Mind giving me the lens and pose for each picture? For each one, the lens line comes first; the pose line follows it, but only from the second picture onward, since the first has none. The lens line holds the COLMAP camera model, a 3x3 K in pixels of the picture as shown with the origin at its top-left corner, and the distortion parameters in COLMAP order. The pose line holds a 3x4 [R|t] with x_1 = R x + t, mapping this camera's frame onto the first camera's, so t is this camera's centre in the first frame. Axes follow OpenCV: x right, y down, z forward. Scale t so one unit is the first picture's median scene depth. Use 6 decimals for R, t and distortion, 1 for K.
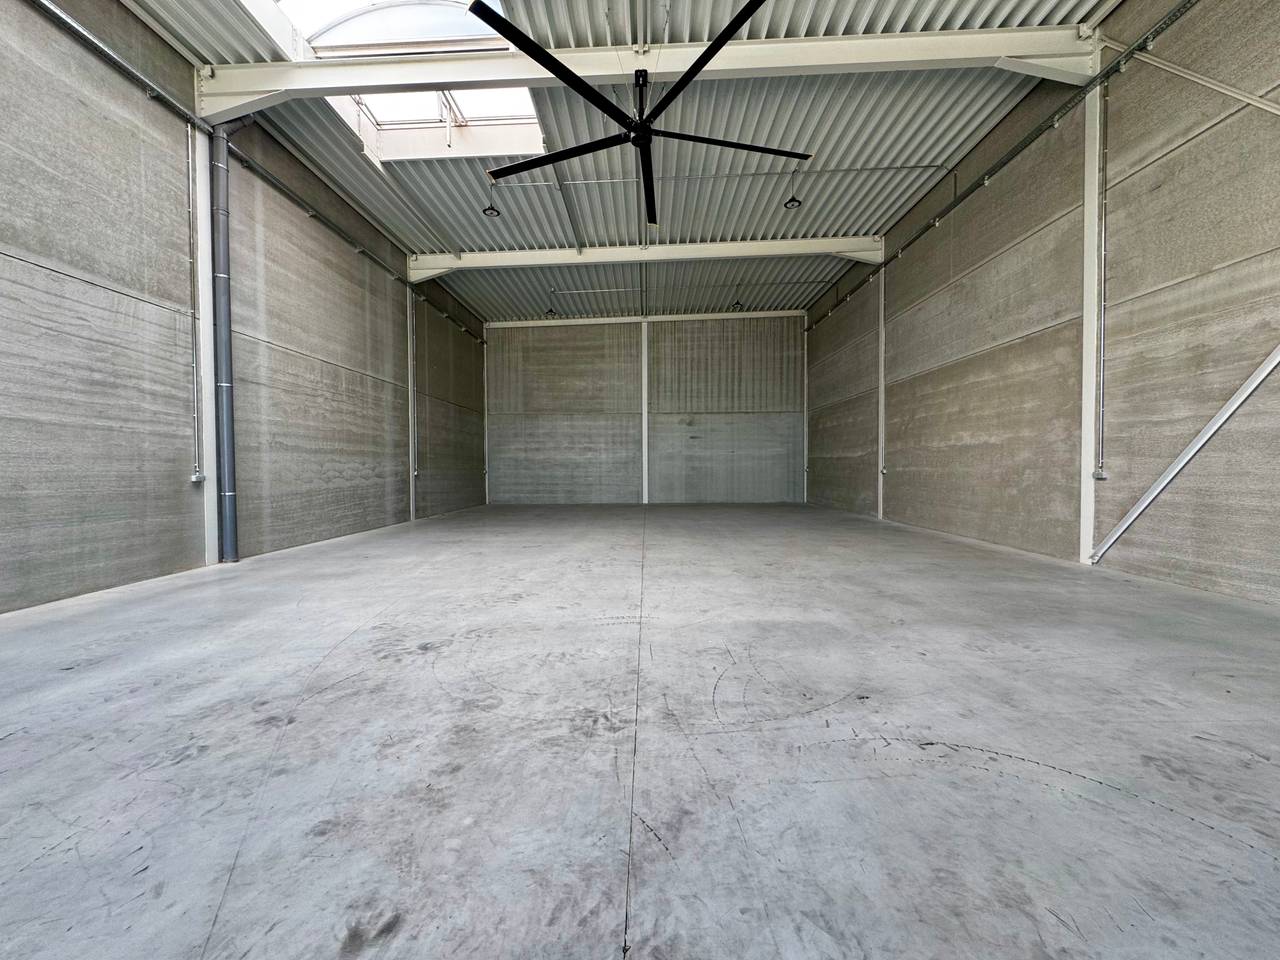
lens RADIAL K [[508.9, 0, 639.3], [0, 508.9, 480.2], [0, 0, 1]] dist [-0.002059, 0.000203]
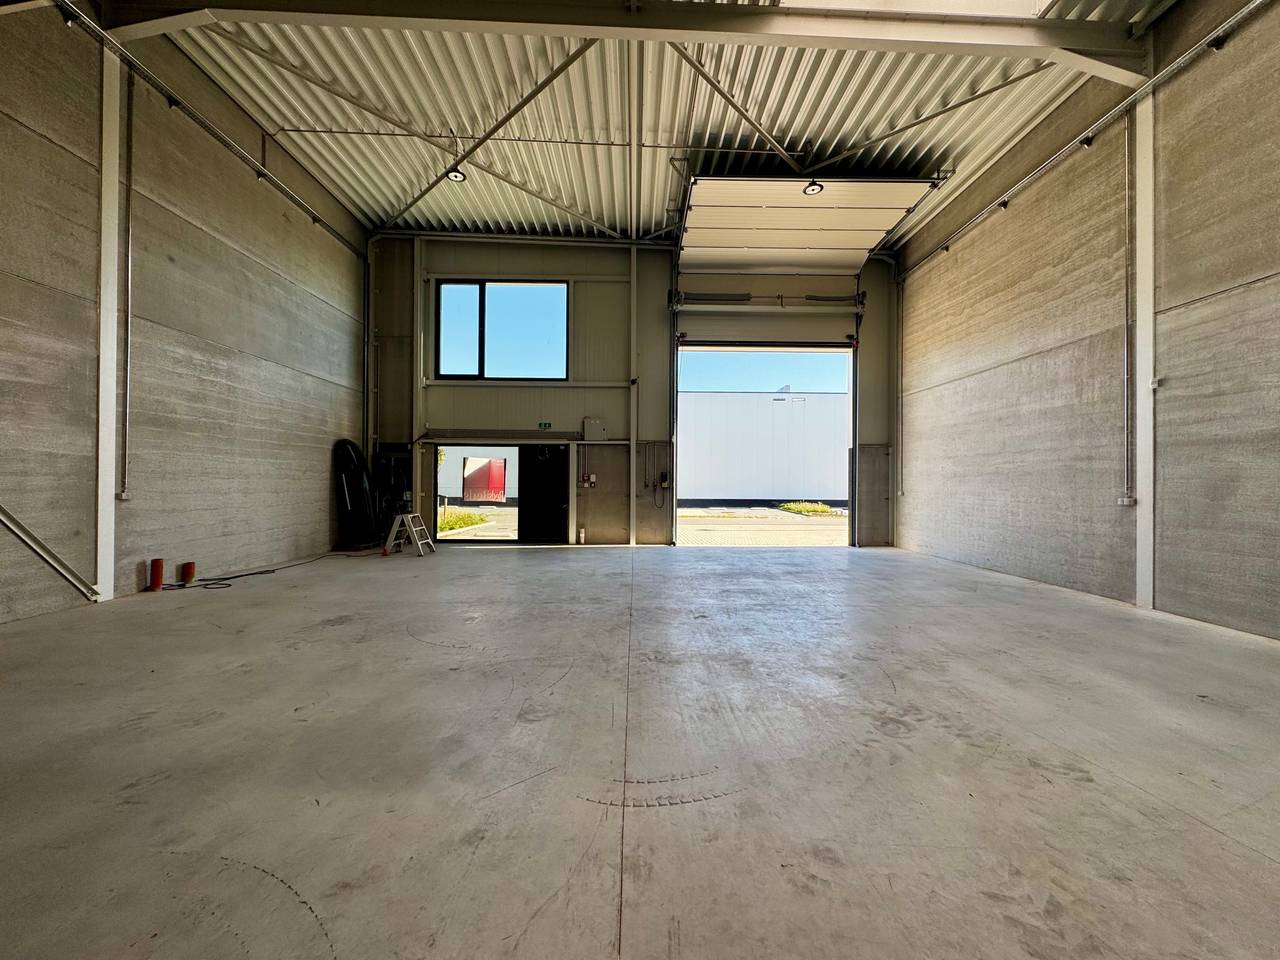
lens RADIAL K [[508.9, 0, 639.3], [0, 508.9, 480.2], [0, 0, 1]] dist [-0.002059, 0.000203]
pose [[-0.999714, -0.002094, -0.023839, 0.000269], [-0.002526, 0.999833, 0.018103, -0.027079], [0.023797, 0.018158, -0.999552, 0.799178]]
